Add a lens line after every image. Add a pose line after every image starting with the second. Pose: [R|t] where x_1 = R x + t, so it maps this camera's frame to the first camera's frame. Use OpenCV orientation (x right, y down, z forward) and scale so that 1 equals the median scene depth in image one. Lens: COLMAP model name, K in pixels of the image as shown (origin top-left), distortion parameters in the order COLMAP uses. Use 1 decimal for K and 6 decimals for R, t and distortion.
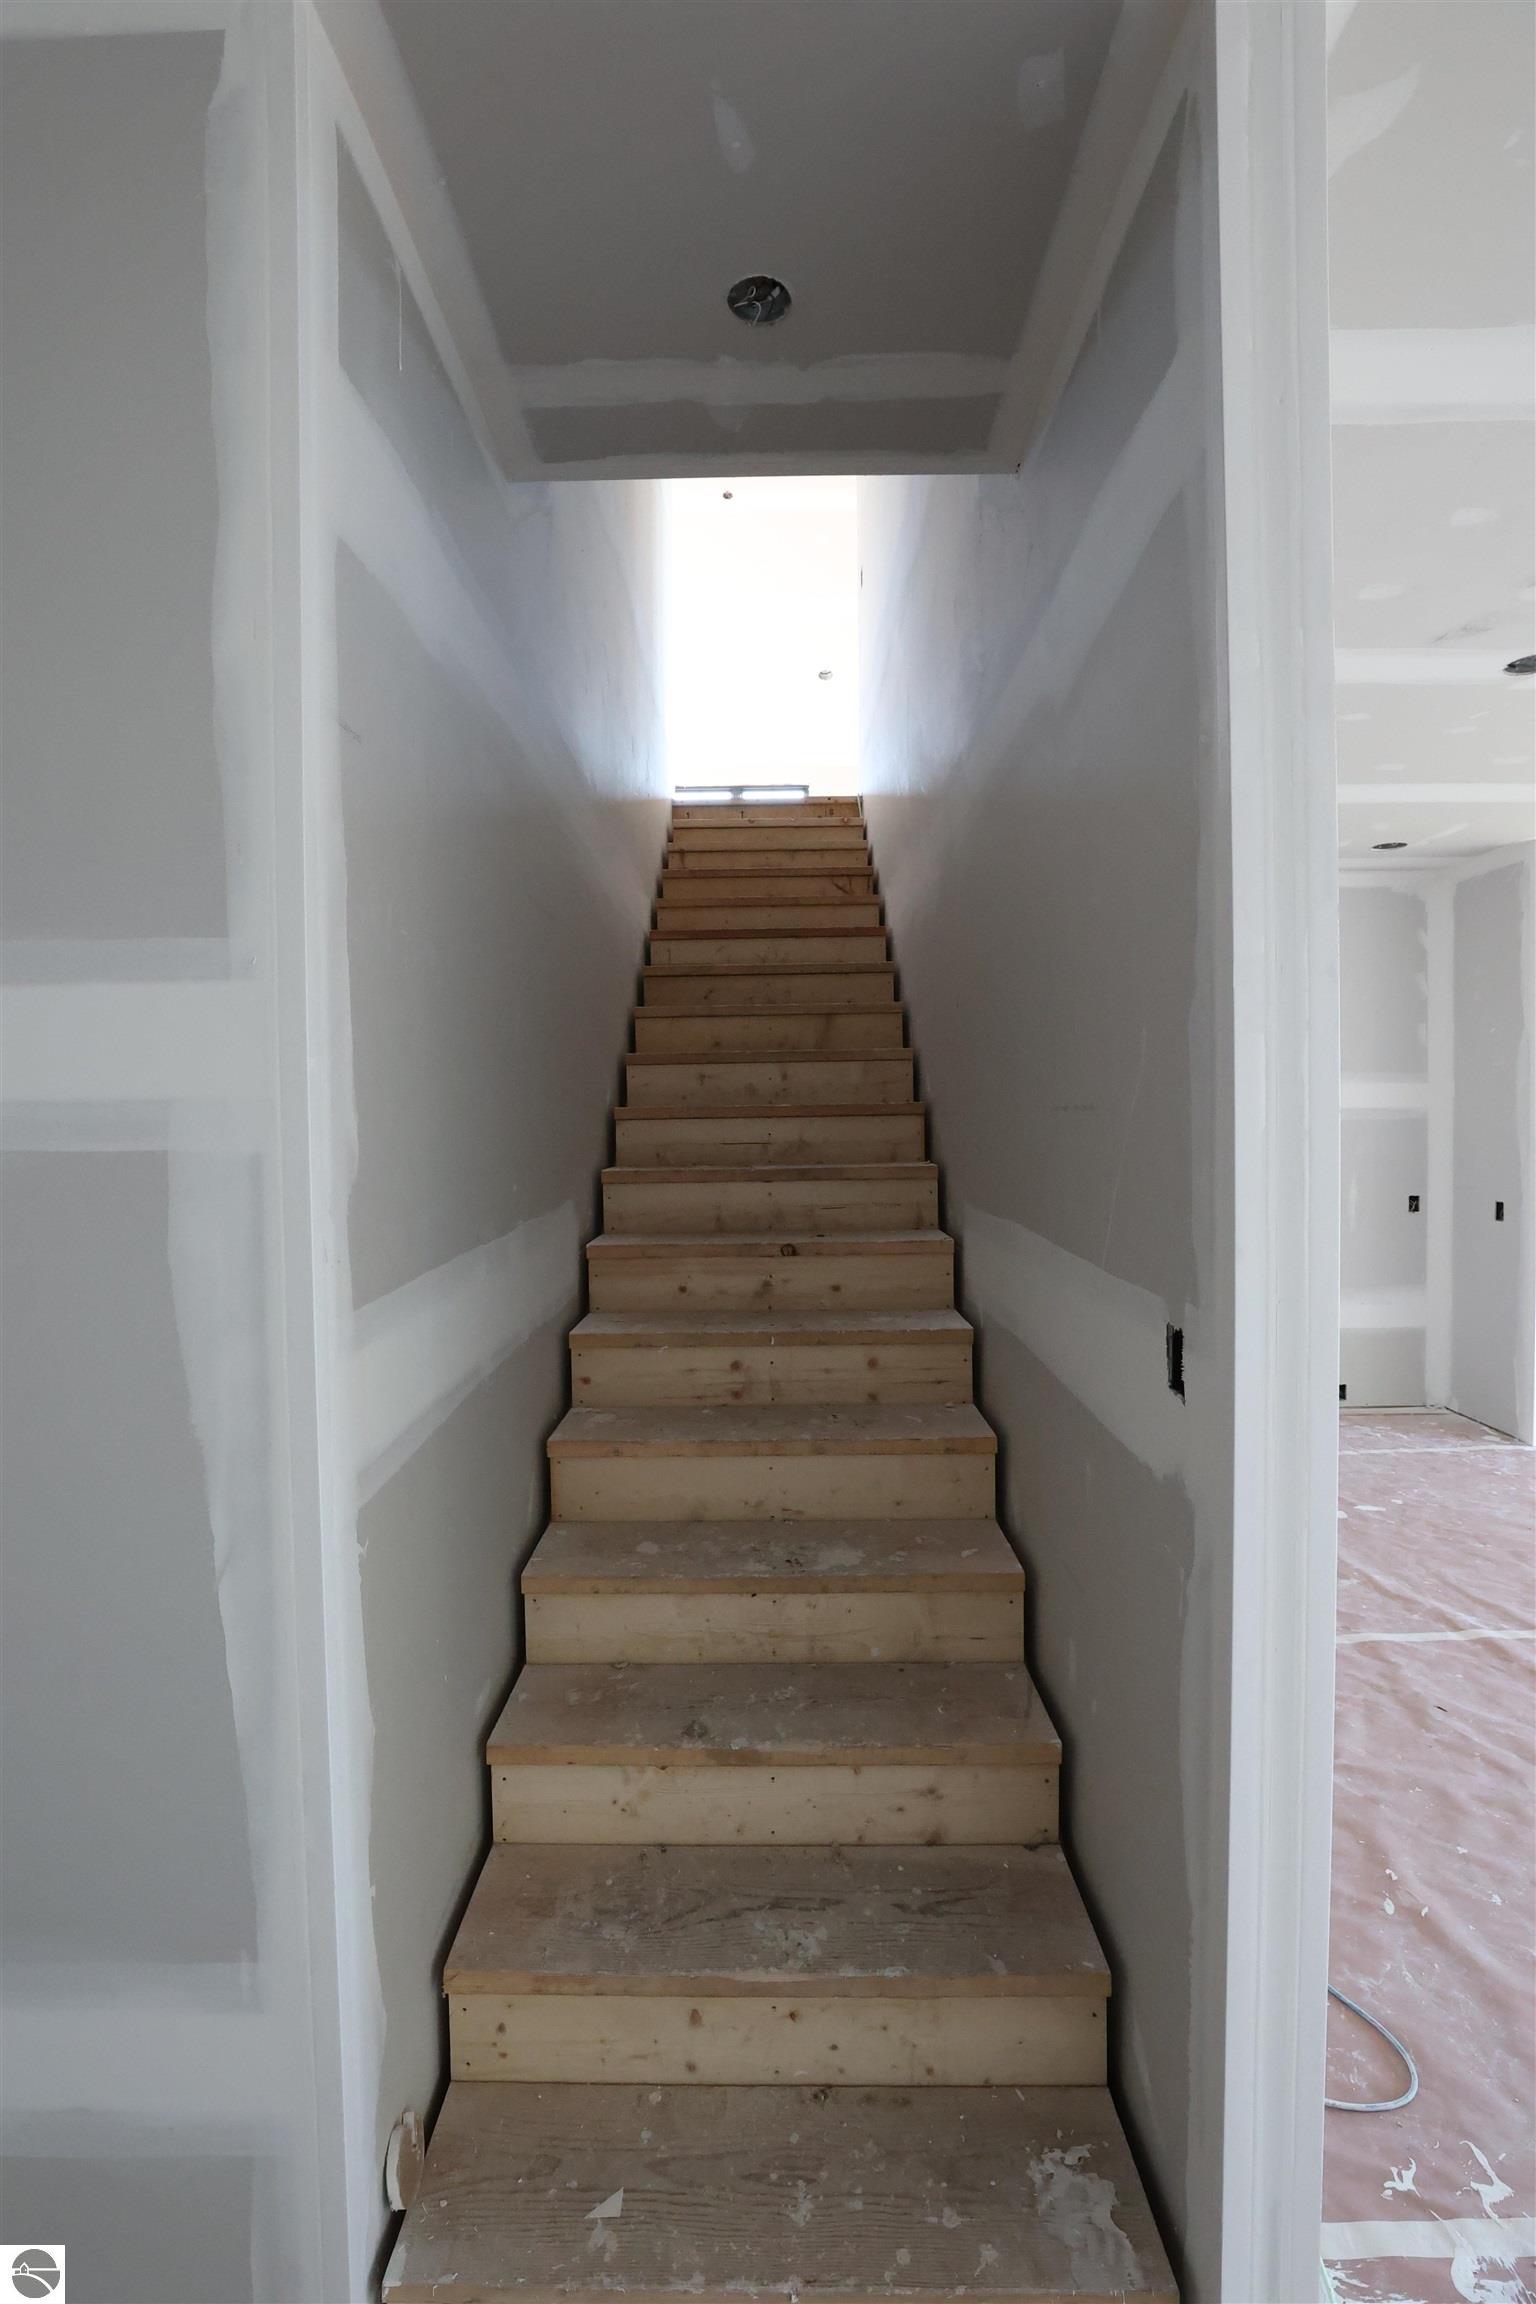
lens RADIAL K [[1064.9, 0, 760.7], [0, 1064.9, 1151.2], [0, 0, 1]] dist [-0.029971, 0.005168]
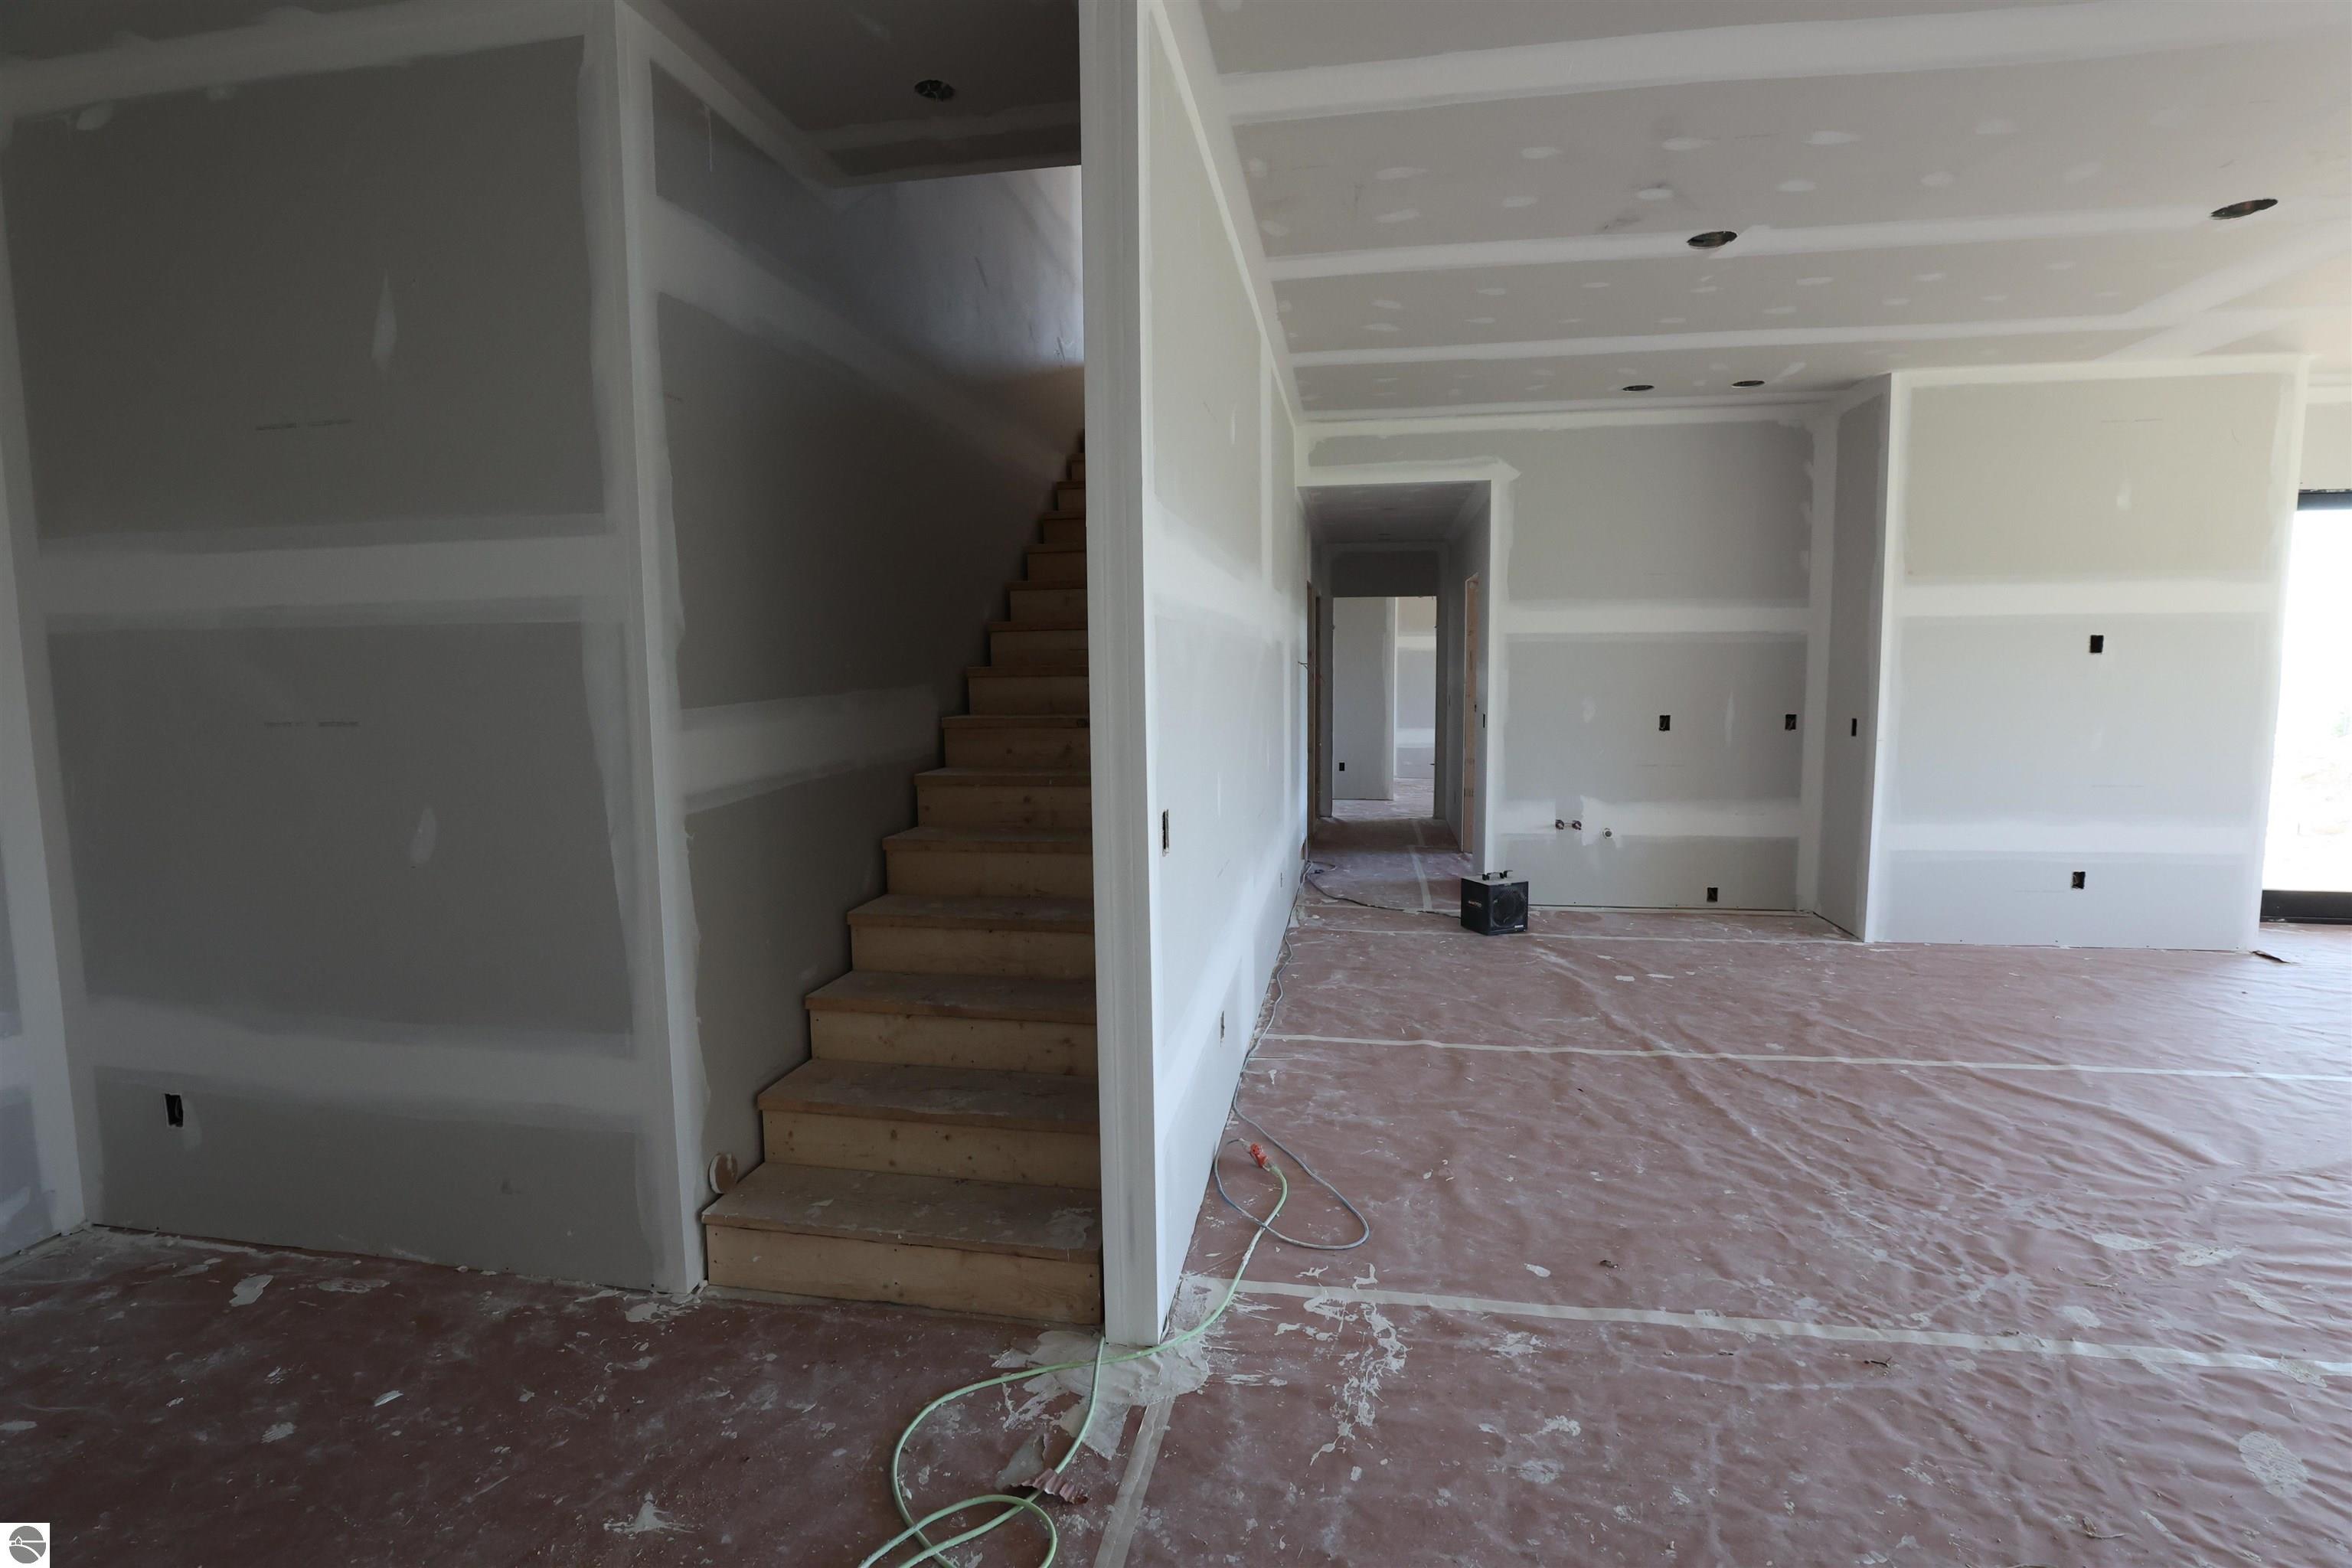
lens RADIAL K [[1087.1, 0, 1185.2], [0, 1087.1, 772.4], [0, 0, 1]] dist [-0.029971, 0.005168]
pose [[0.988228, 0.019925, -0.151687, 0.491864], [-0.008699, 0.997197, 0.074318, 0.068815], [0.152743, -0.072124, 0.985631, -0.472496]]
